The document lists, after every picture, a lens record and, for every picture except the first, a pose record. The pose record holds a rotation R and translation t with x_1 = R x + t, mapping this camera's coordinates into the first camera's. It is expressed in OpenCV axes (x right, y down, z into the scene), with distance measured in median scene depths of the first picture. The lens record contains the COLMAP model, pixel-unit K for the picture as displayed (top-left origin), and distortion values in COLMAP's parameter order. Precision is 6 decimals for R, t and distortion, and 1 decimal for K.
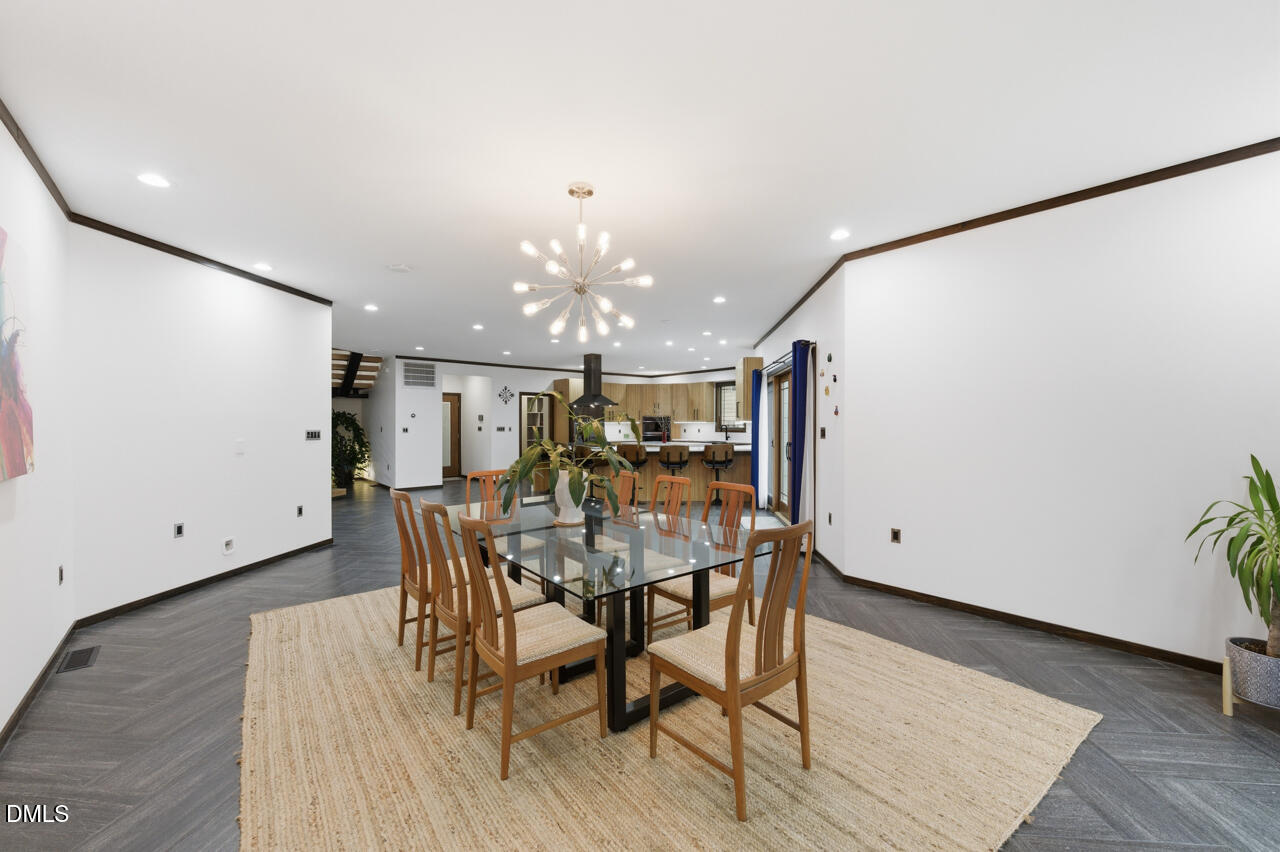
lens RADIAL K [[512.8, 0, 650.0], [0, 512.8, 428.6], [0, 0, 1]] dist [0.004807, -0.000893]
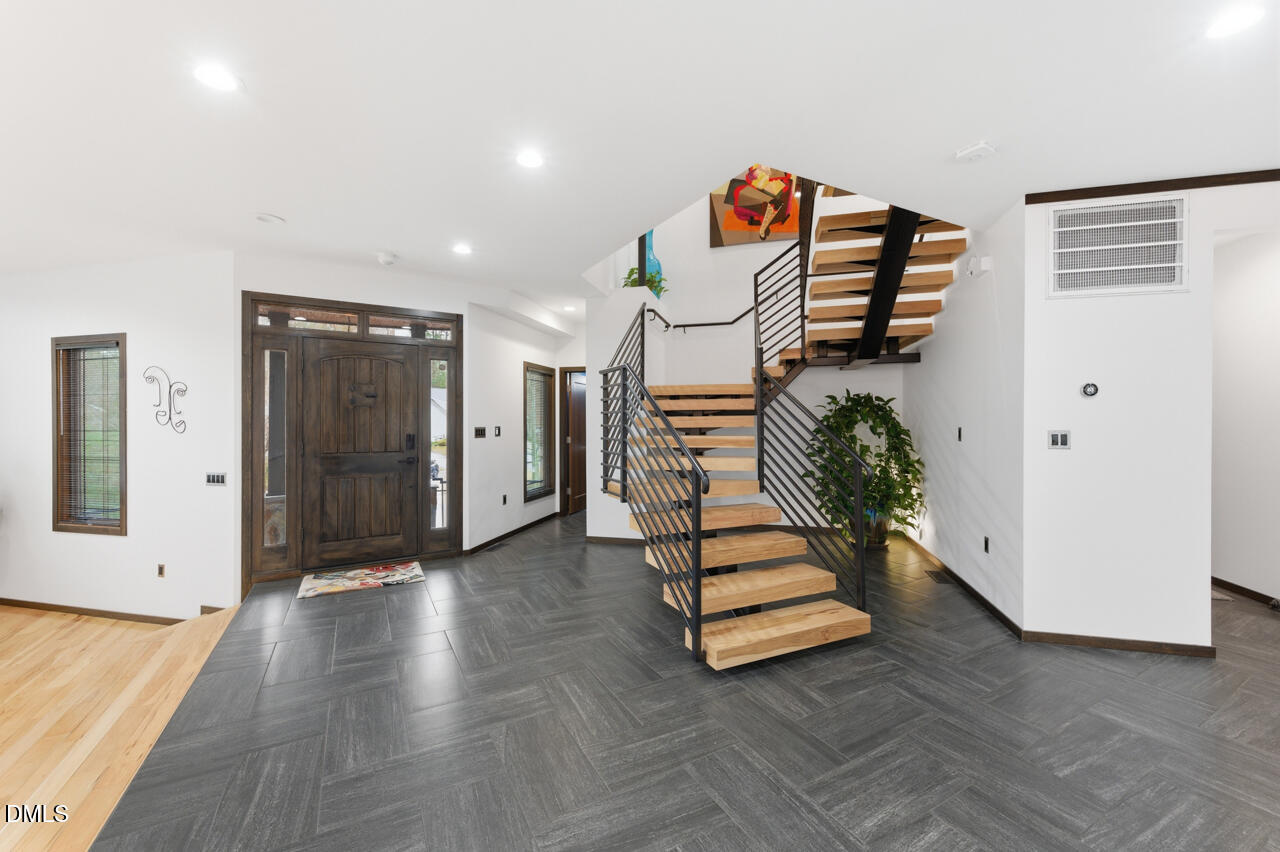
lens RADIAL K [[512.8, 0, 635.6], [0, 512.8, 424.3], [0, 0, 1]] dist [0.004807, -0.000893]
pose [[0.566480, 0.002515, -0.824072, -0.331074], [-0.004770, 0.999989, -0.000227, -0.003971], [0.824062, 0.004060, 0.566486, 0.562011]]
